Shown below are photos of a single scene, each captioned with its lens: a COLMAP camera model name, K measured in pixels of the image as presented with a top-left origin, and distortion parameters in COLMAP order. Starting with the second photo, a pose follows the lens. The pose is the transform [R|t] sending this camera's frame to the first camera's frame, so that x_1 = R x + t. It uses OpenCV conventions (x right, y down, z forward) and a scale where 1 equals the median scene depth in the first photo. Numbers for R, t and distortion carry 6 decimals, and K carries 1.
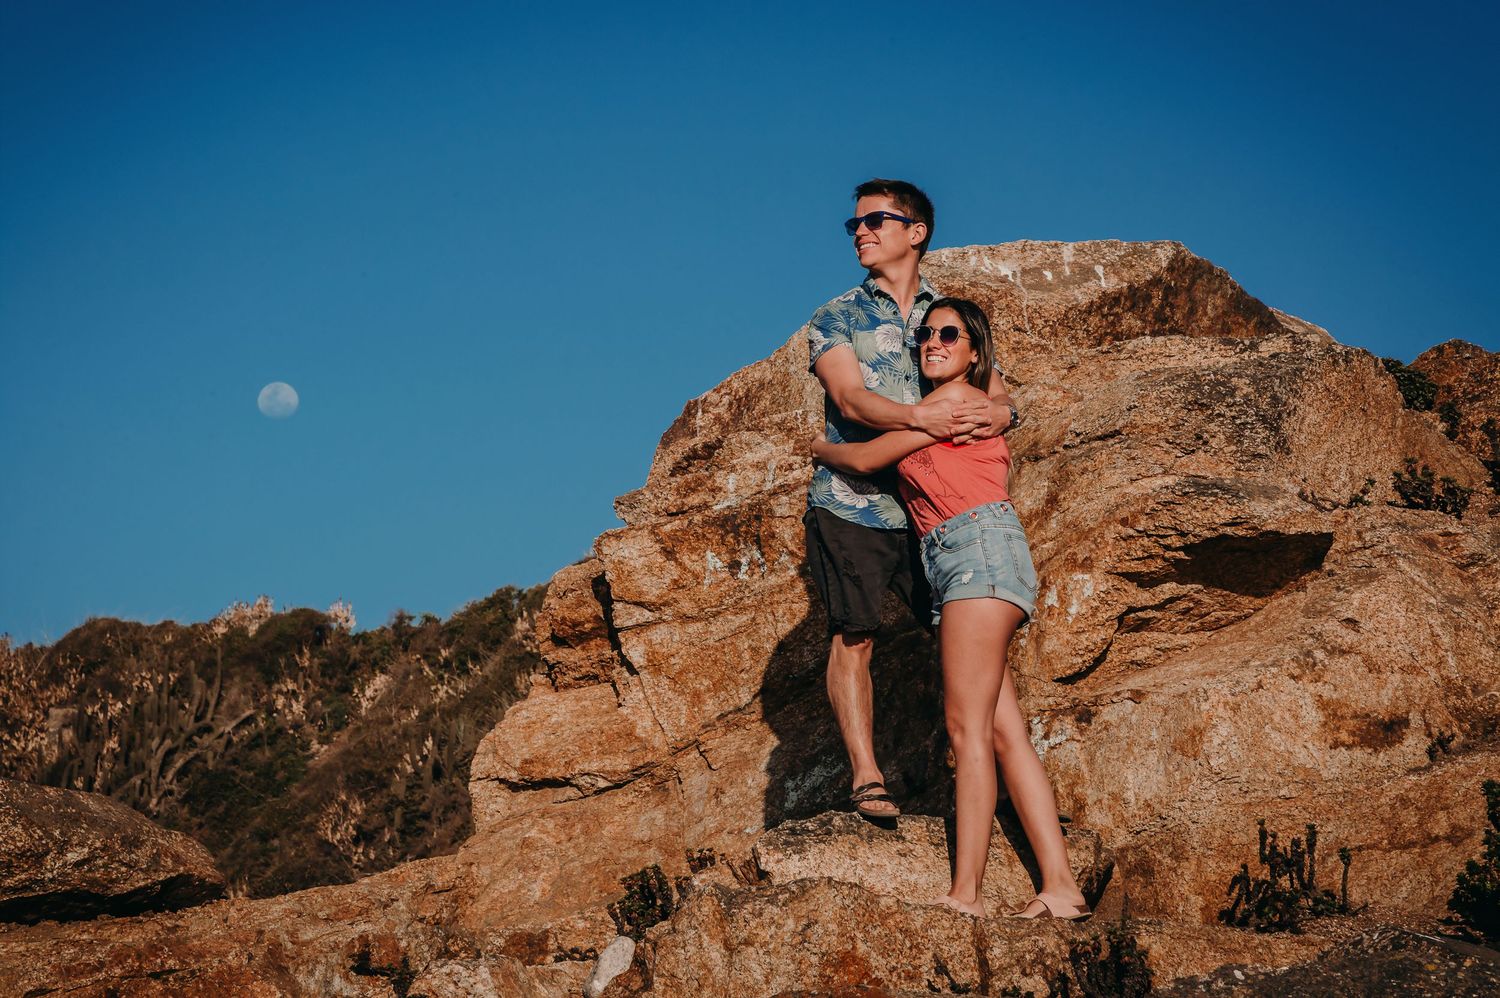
lens RADIAL K [[4285.9, 0, 743.0], [0, 4285.9, 493.1], [0, 0, 1]] dist [-0.029509, 0.000000]
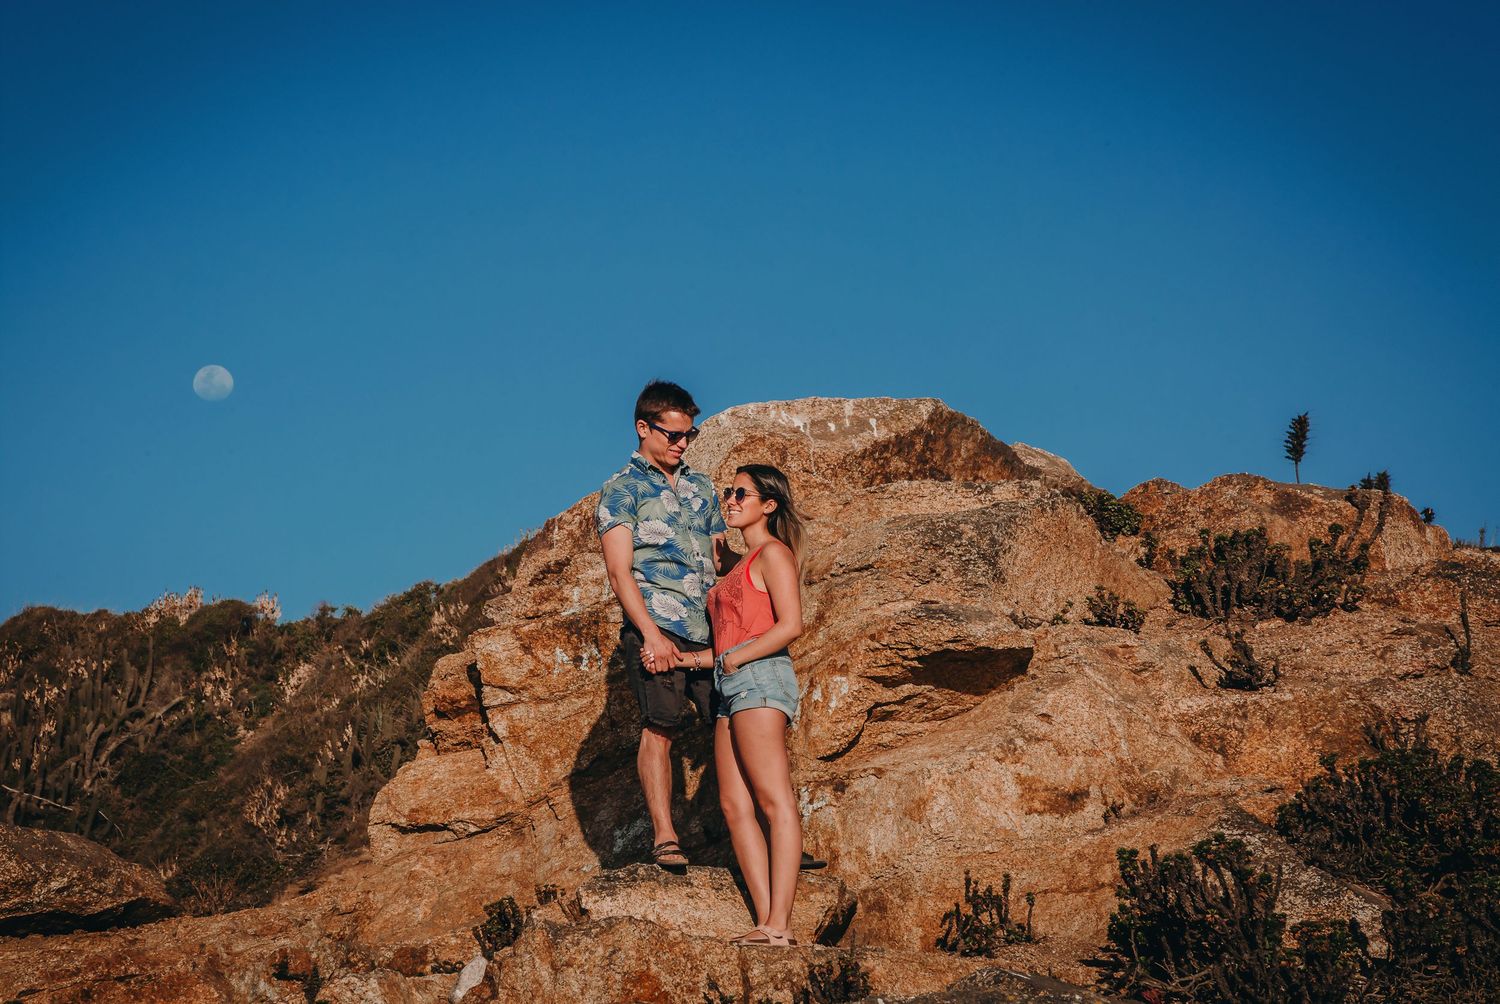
lens RADIAL K [[4285.9, 0, 757.3], [0, 4285.9, 506.9], [0, 0, 1]] dist [-0.029509, 0.000000]
pose [[0.999749, 0.009610, 0.020253, 0.026250], [-0.009829, 0.999894, 0.010732, -0.044463], [-0.020147, -0.010928, 0.999737, -0.284927]]
